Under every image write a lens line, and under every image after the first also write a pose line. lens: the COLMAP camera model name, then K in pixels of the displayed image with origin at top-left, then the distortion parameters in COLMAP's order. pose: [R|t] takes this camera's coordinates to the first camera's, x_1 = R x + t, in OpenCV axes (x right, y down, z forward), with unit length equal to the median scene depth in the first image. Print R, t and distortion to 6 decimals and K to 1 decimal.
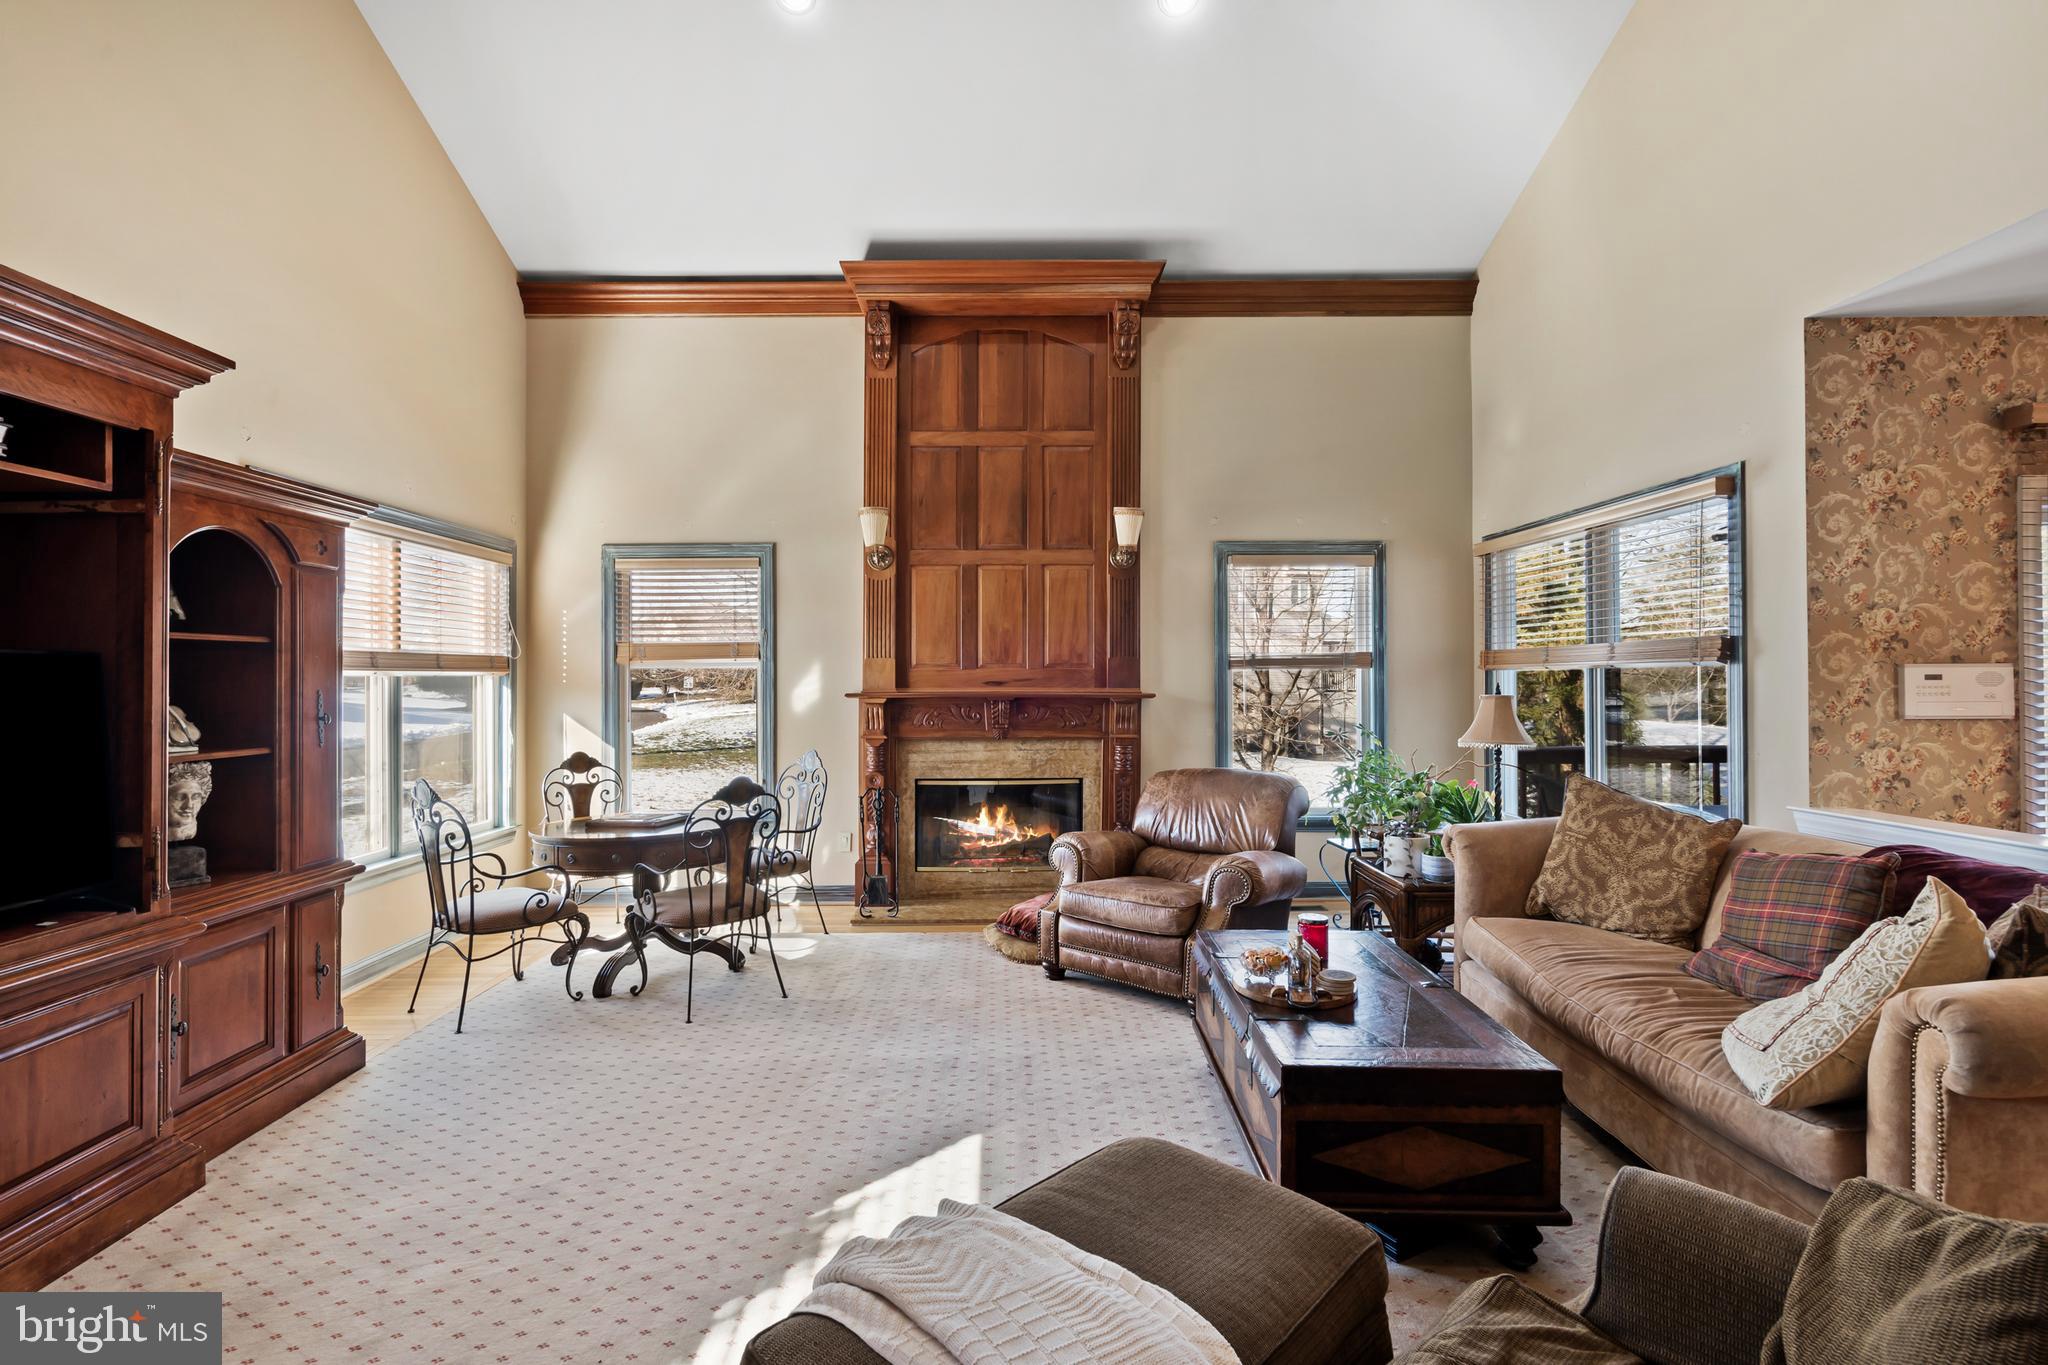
lens RADIAL K [[920.9, 0, 1010.2], [0, 920.9, 679.1], [0, 0, 1]] dist [0.001562, 0.000490]
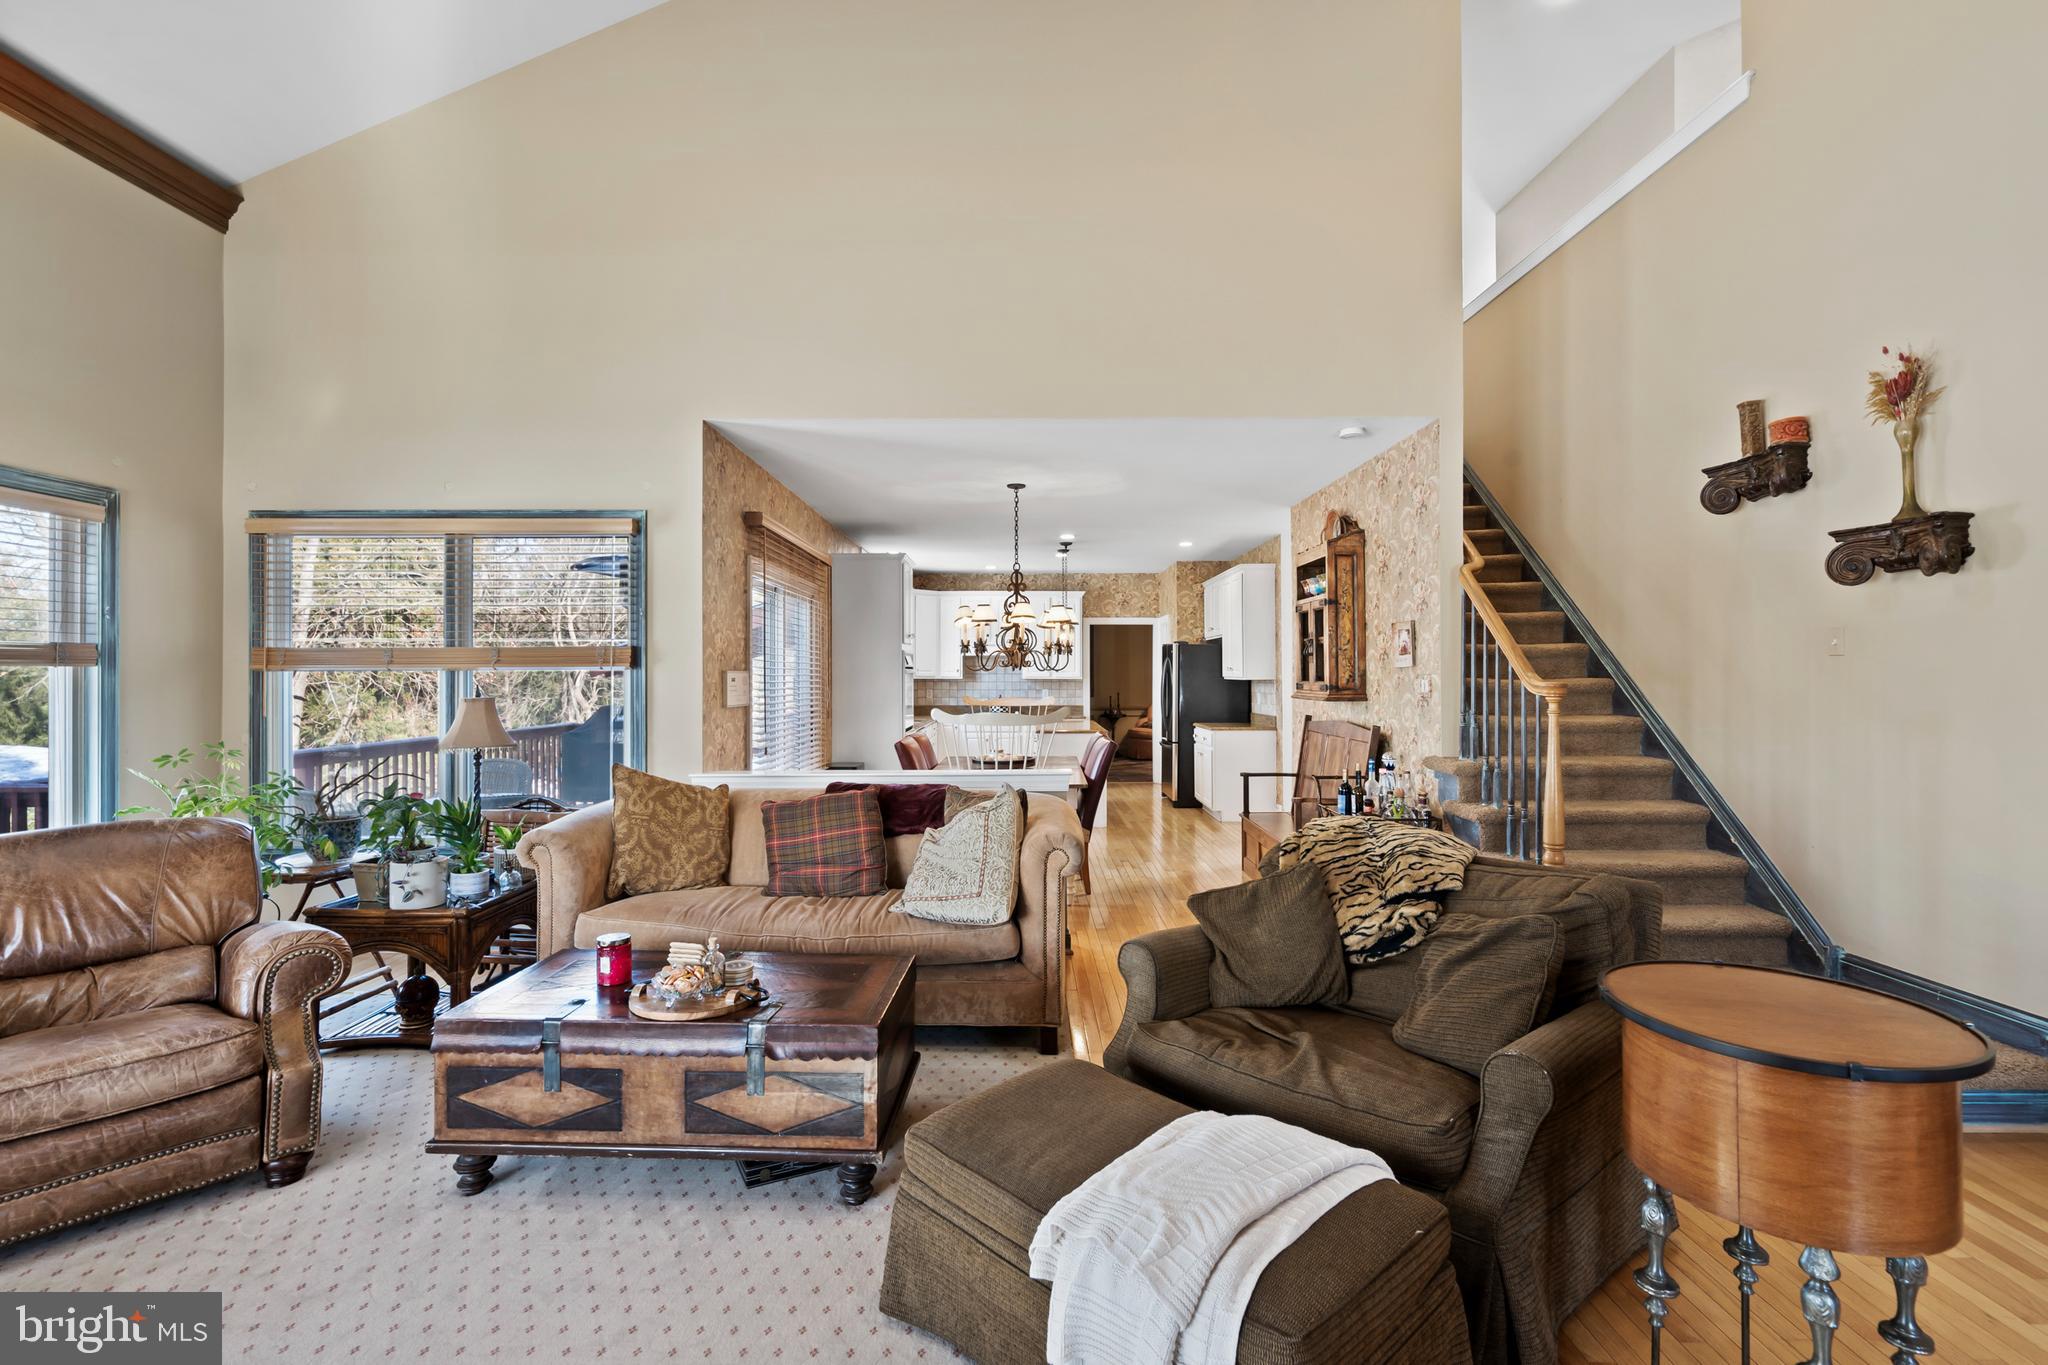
lens RADIAL K [[920.9, 0, 1010.2], [0, 920.9, 679.1], [0, 0, 1]] dist [0.001562, 0.000490]
pose [[0.036413, 0.003139, 0.999332, -0.519329], [0.002341, 0.999992, -0.003227, 0.003060], [-0.999334, 0.002457, 0.036405, 0.508372]]
